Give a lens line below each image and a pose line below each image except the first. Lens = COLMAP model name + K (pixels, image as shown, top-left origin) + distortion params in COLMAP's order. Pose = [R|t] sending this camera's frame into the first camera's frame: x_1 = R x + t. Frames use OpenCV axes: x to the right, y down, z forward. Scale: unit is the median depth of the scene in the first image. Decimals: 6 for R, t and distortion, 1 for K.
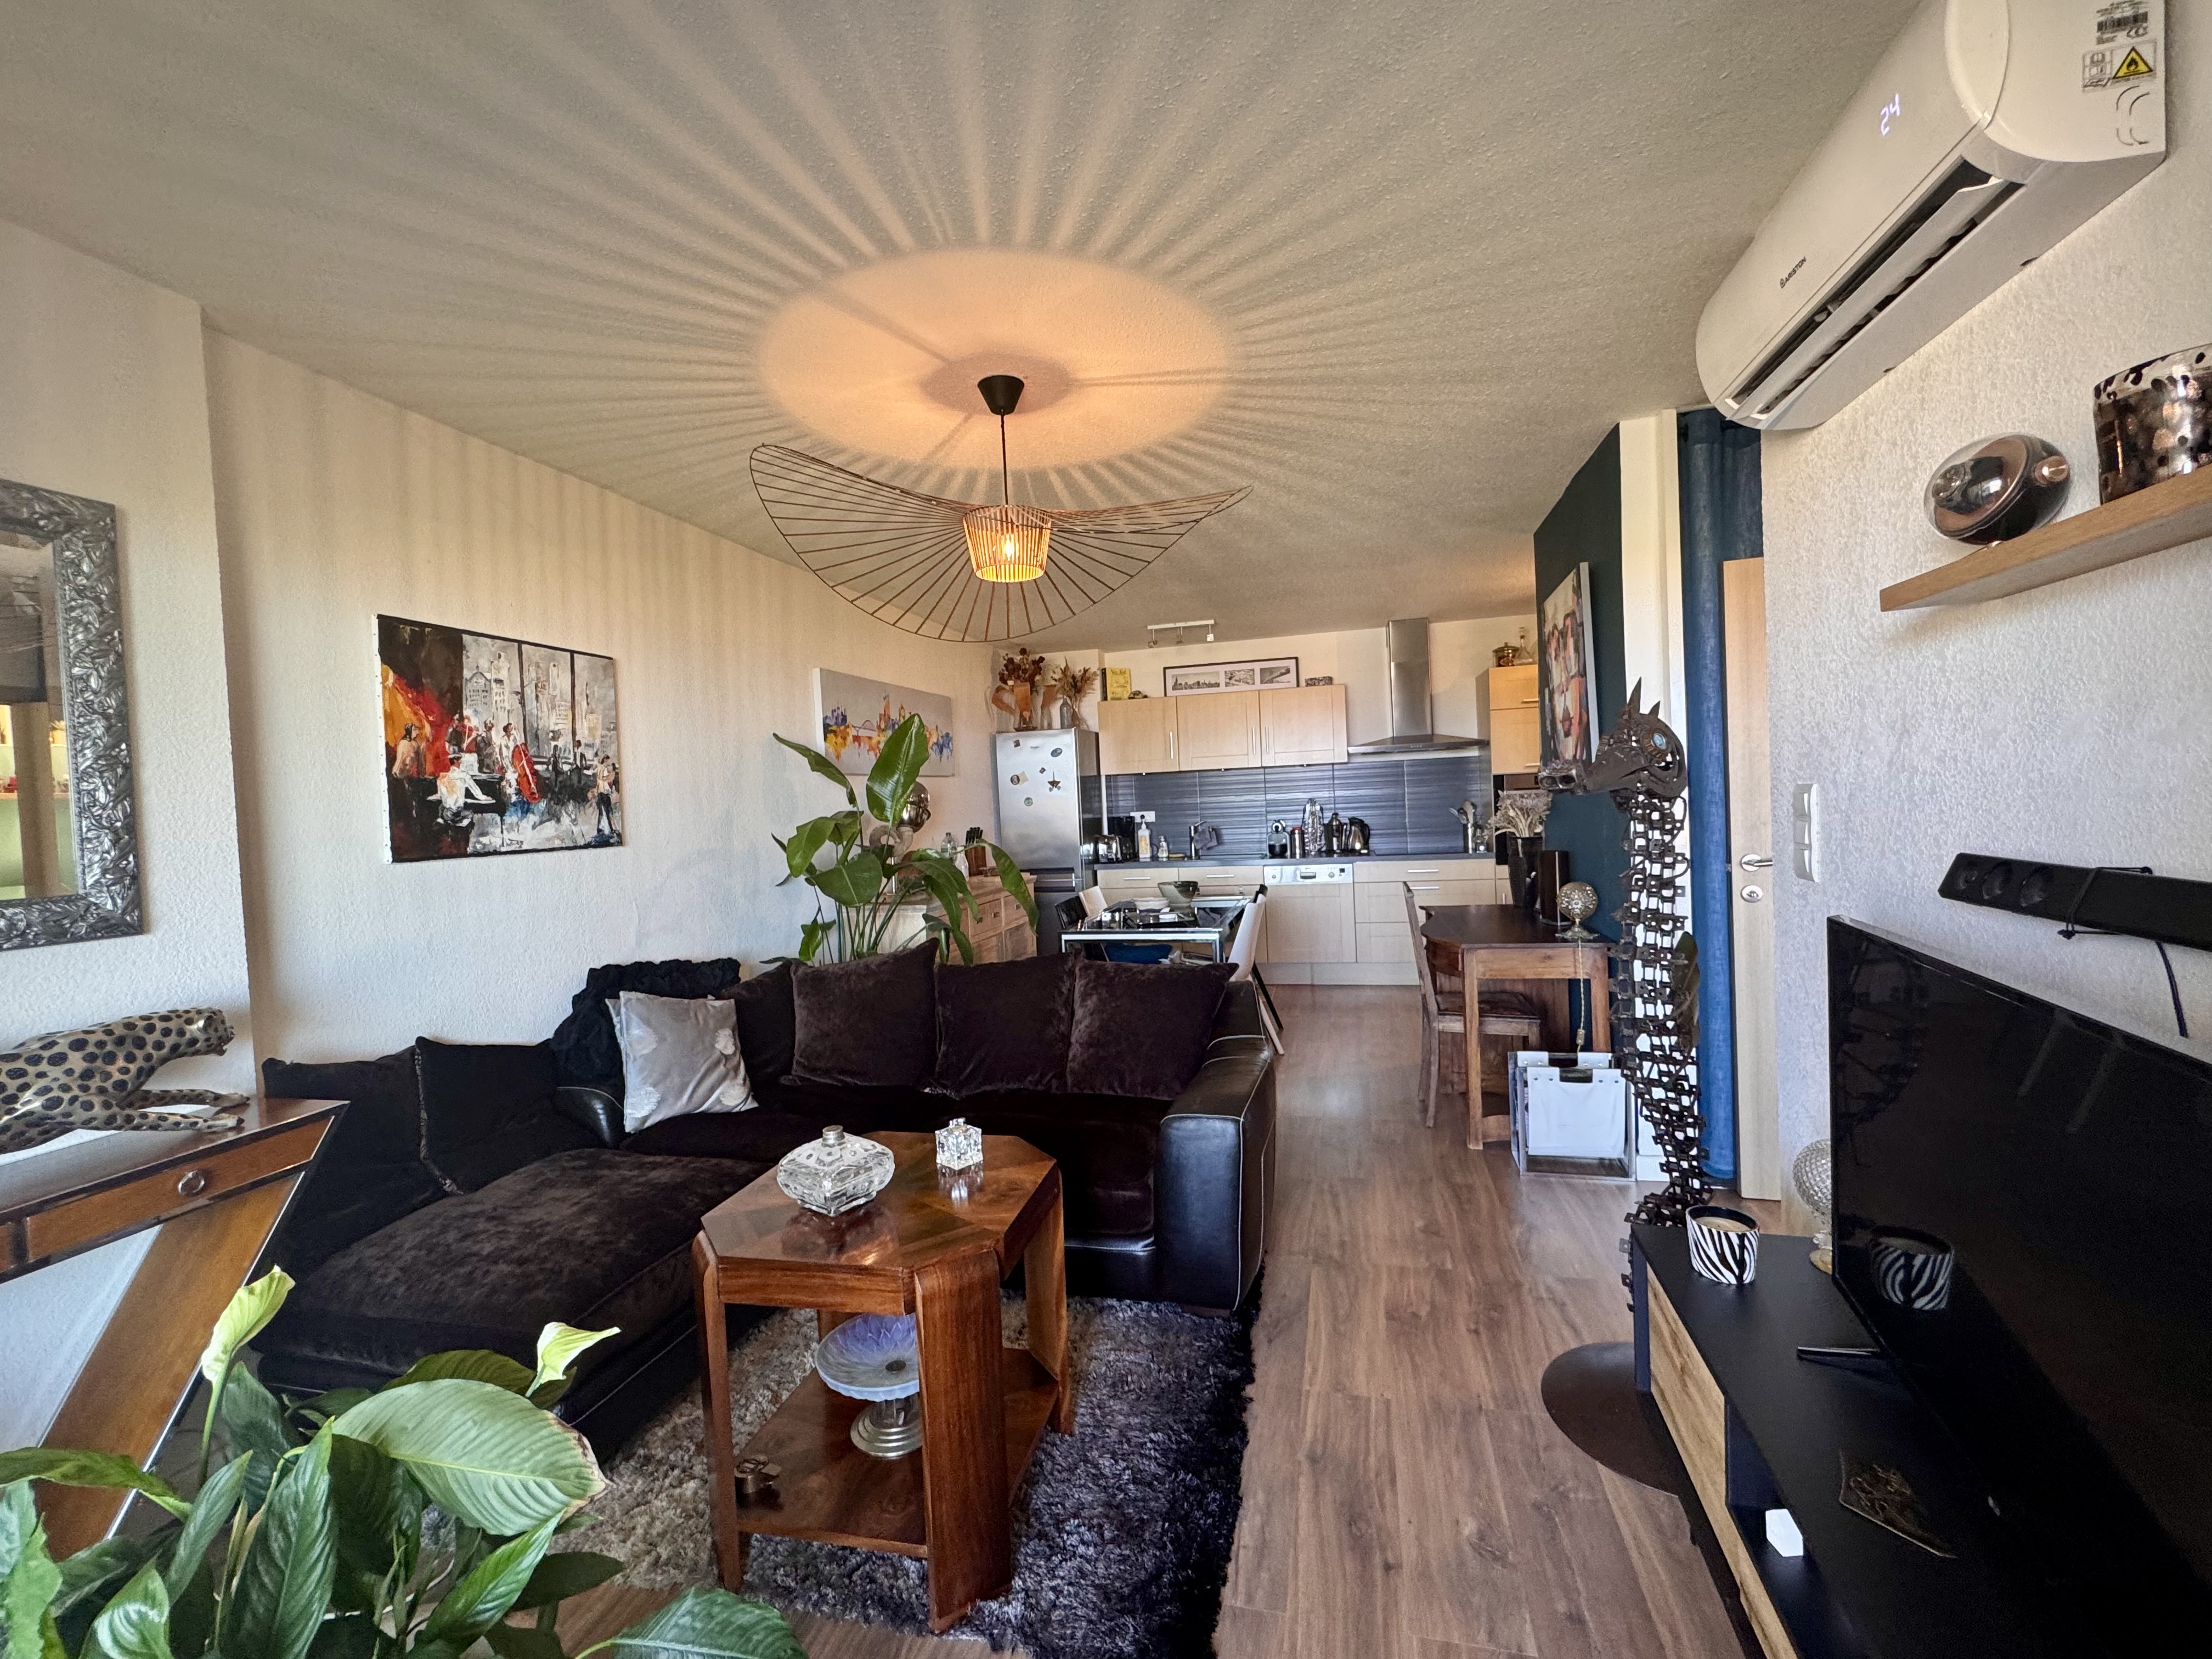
lens RADIAL K [[896.6, 0, 1091.9], [0, 896.6, 828.2], [0, 0, 1]] dist [-0.000322, -0.000016]
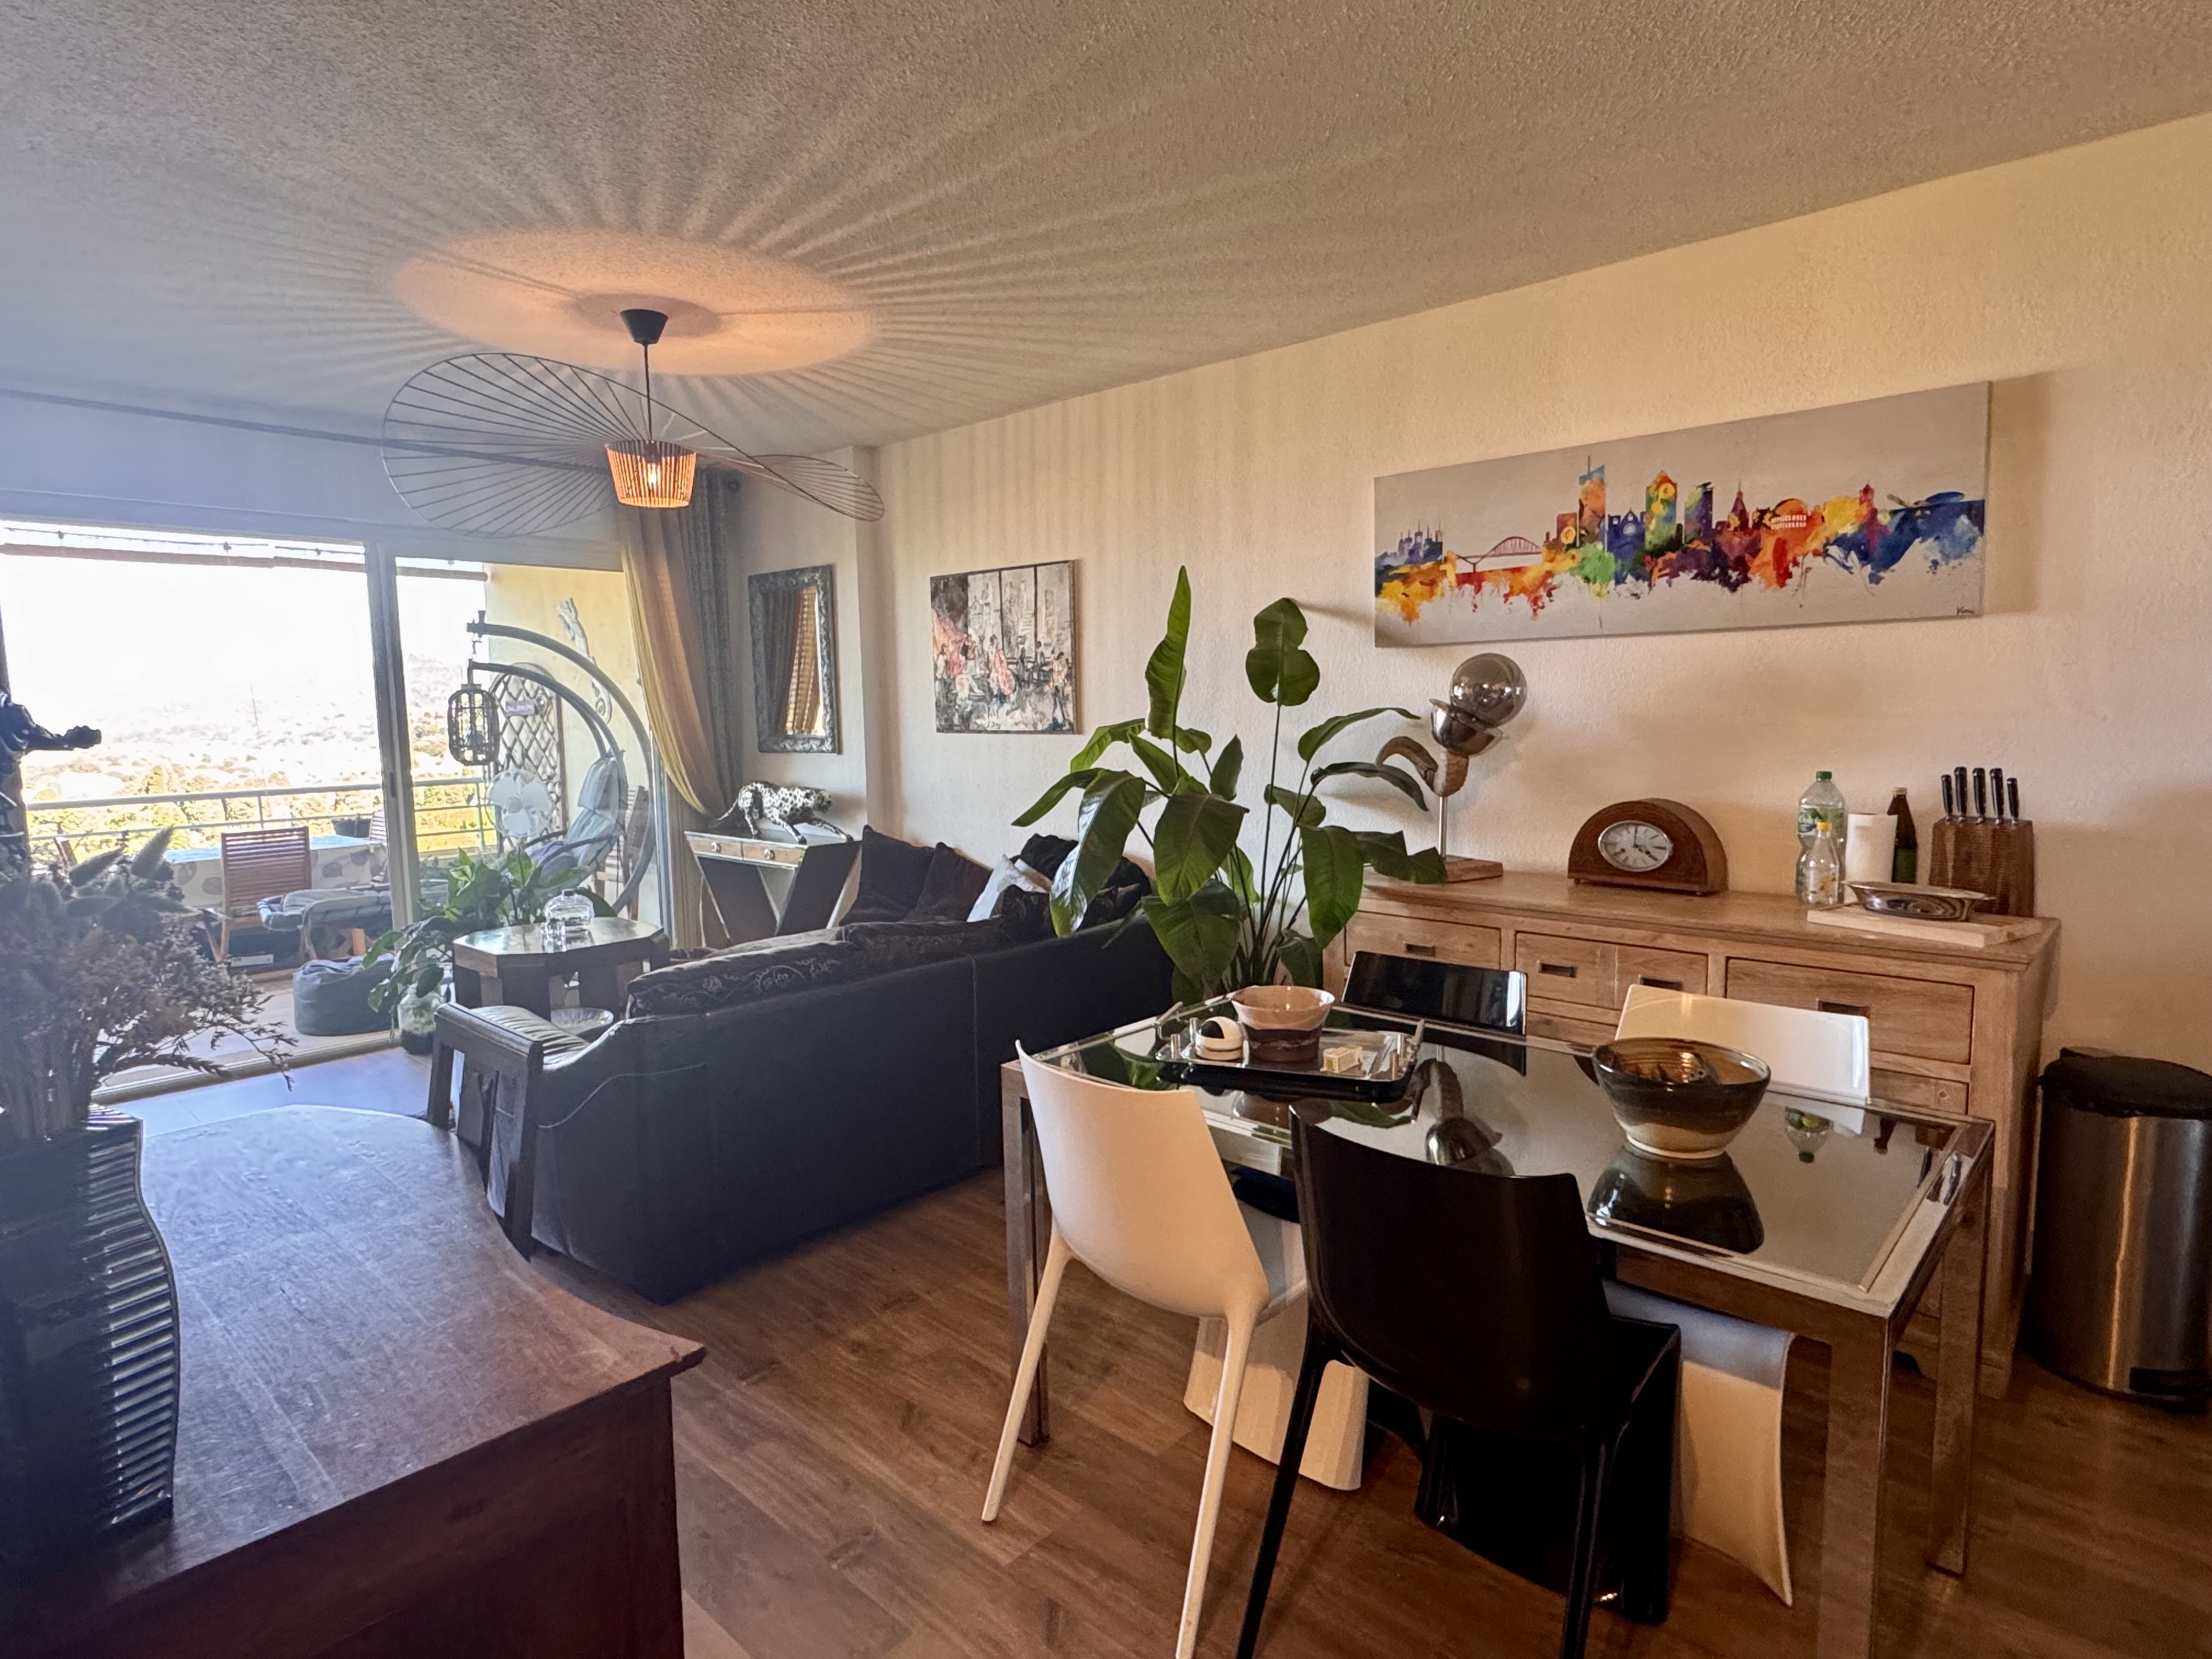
lens RADIAL K [[1213.6, 0, 1097.2], [0, 1213.6, 827.5], [0, 0, 1]] dist [-0.002486, -0.001317]
pose [[-0.438273, 0.147093, -0.886724, 0.881054], [0.011455, 0.987353, 0.158124, -0.112390], [0.898769, 0.059144, -0.434416, 1.850319]]
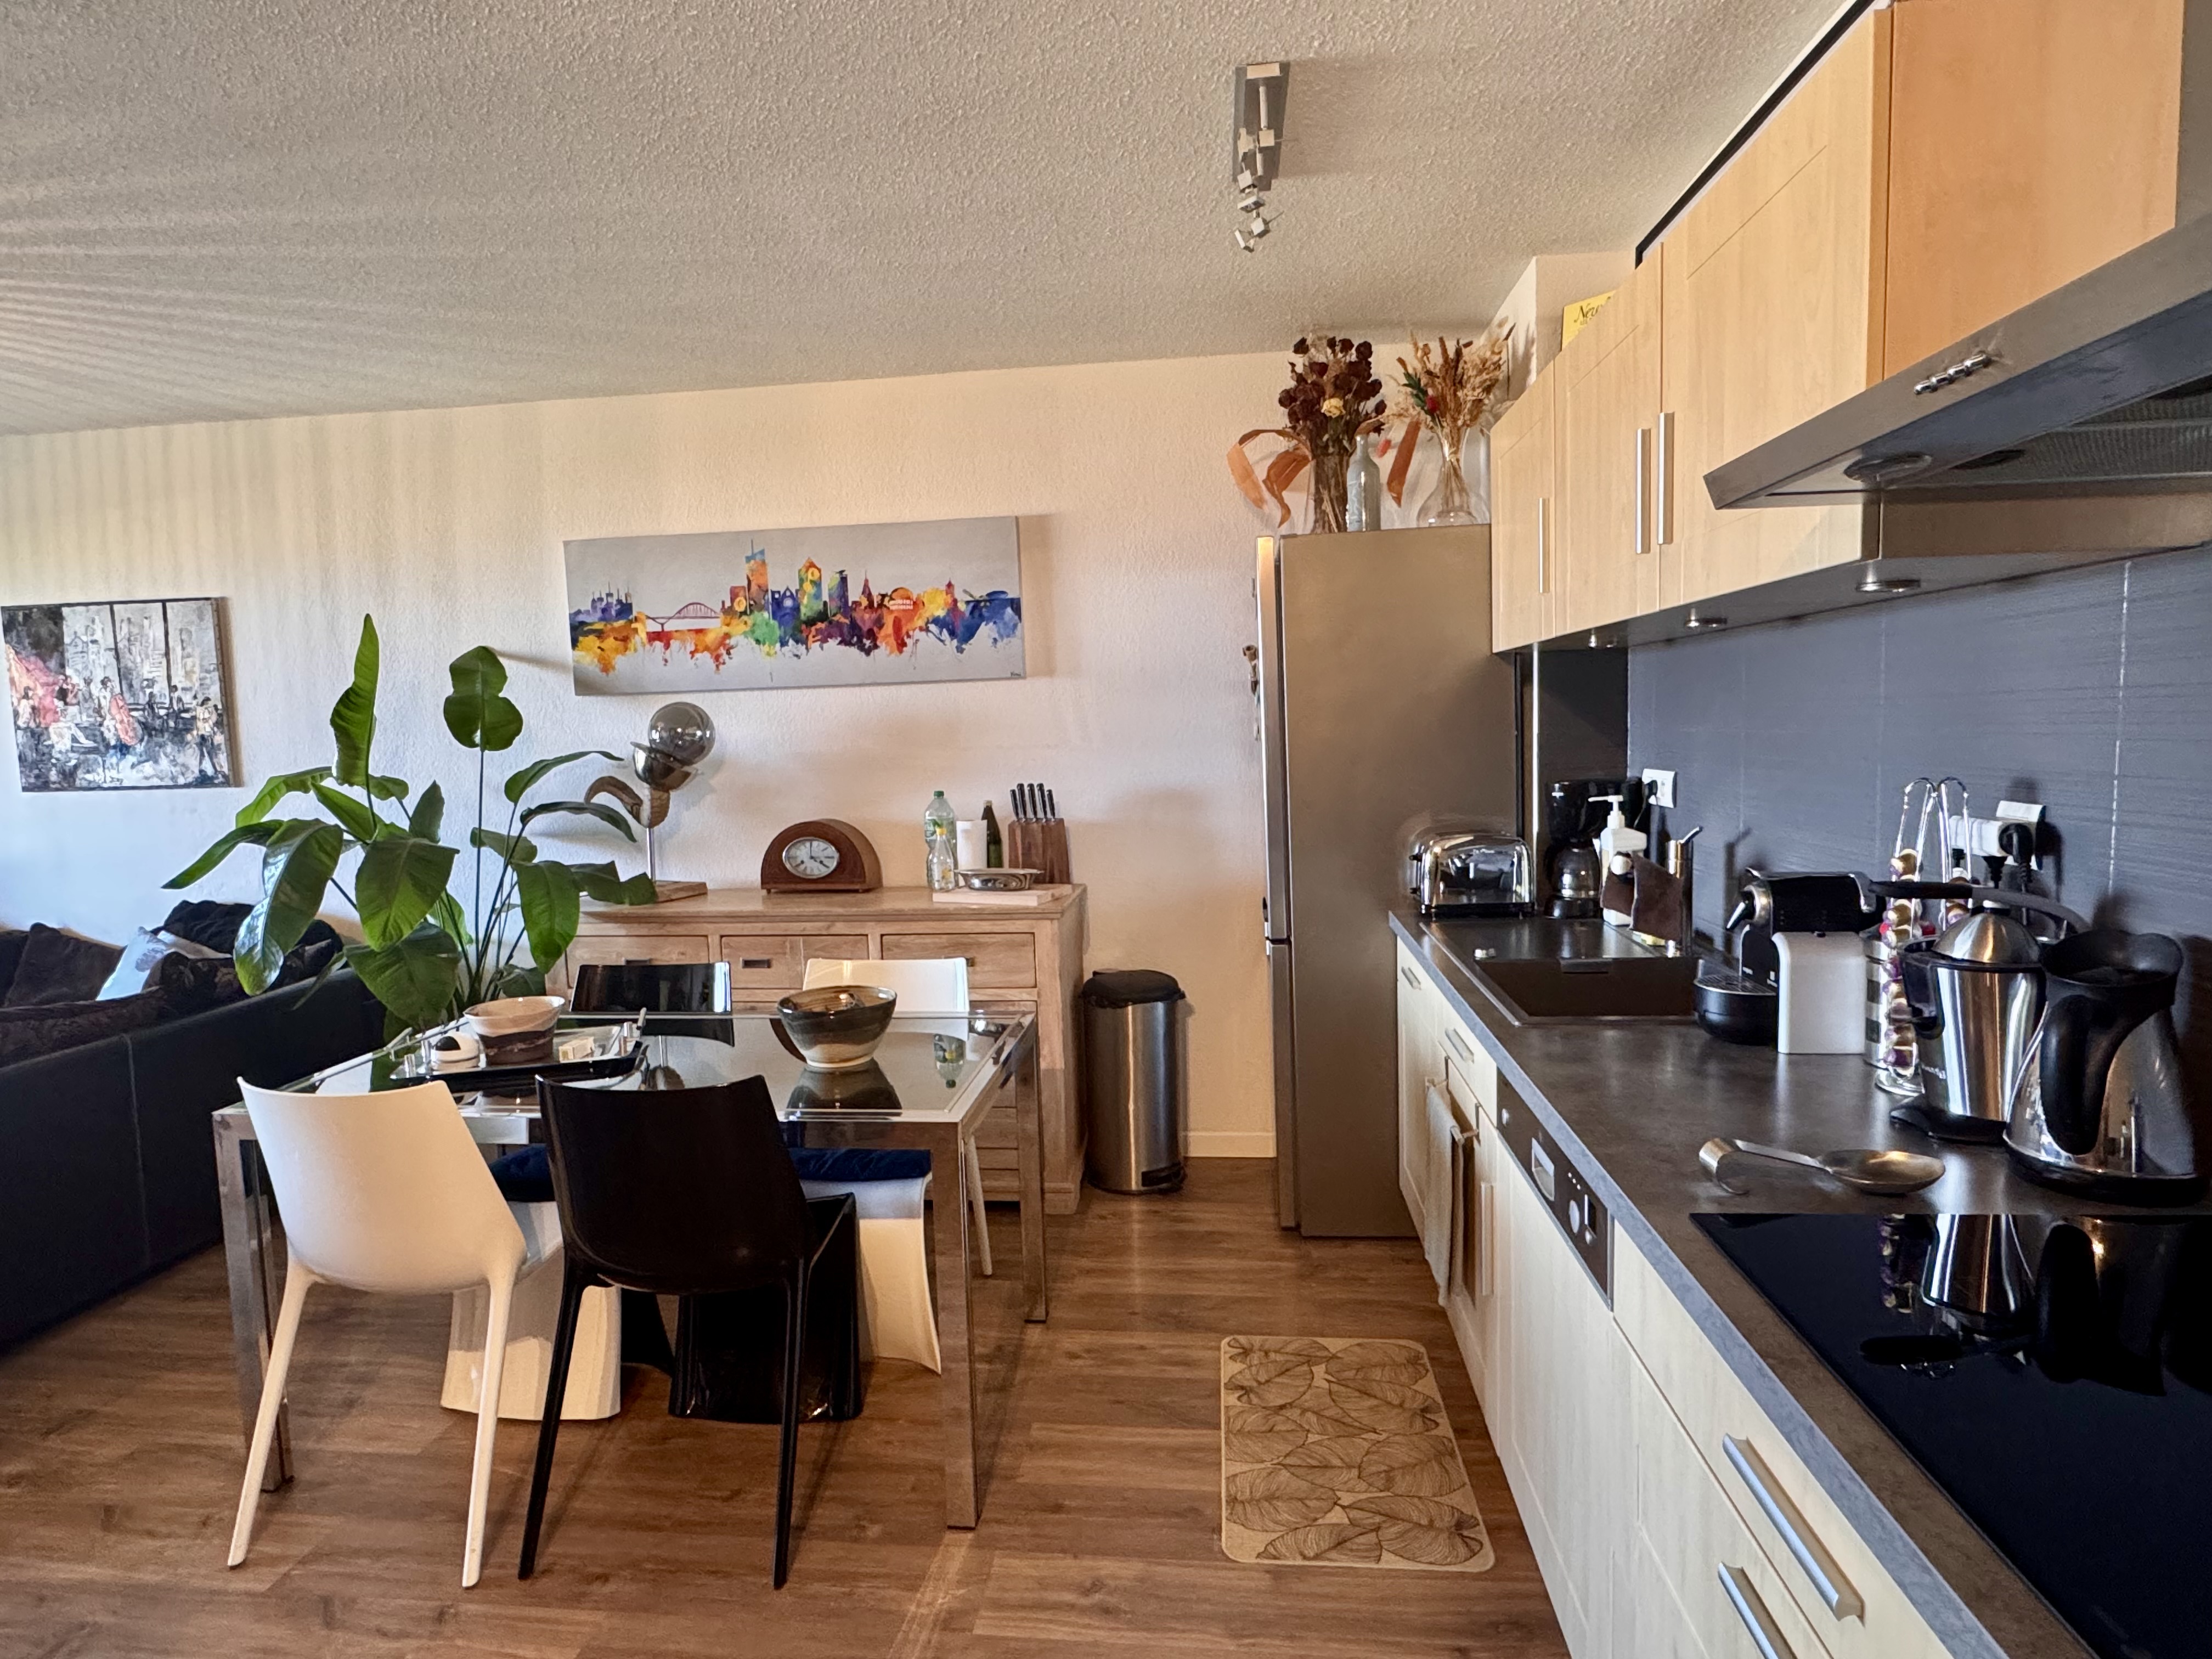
lens RADIAL K [[1213.6, 0, 1107.1], [0, 1213.6, 829.0], [0, 0, 1]] dist [-0.002486, -0.001317]
pose [[0.184930, 0.123200, -0.974999, 1.084490], [-0.007156, 0.992253, 0.124023, -0.119587], [0.982726, -0.015959, 0.184379, 1.888604]]
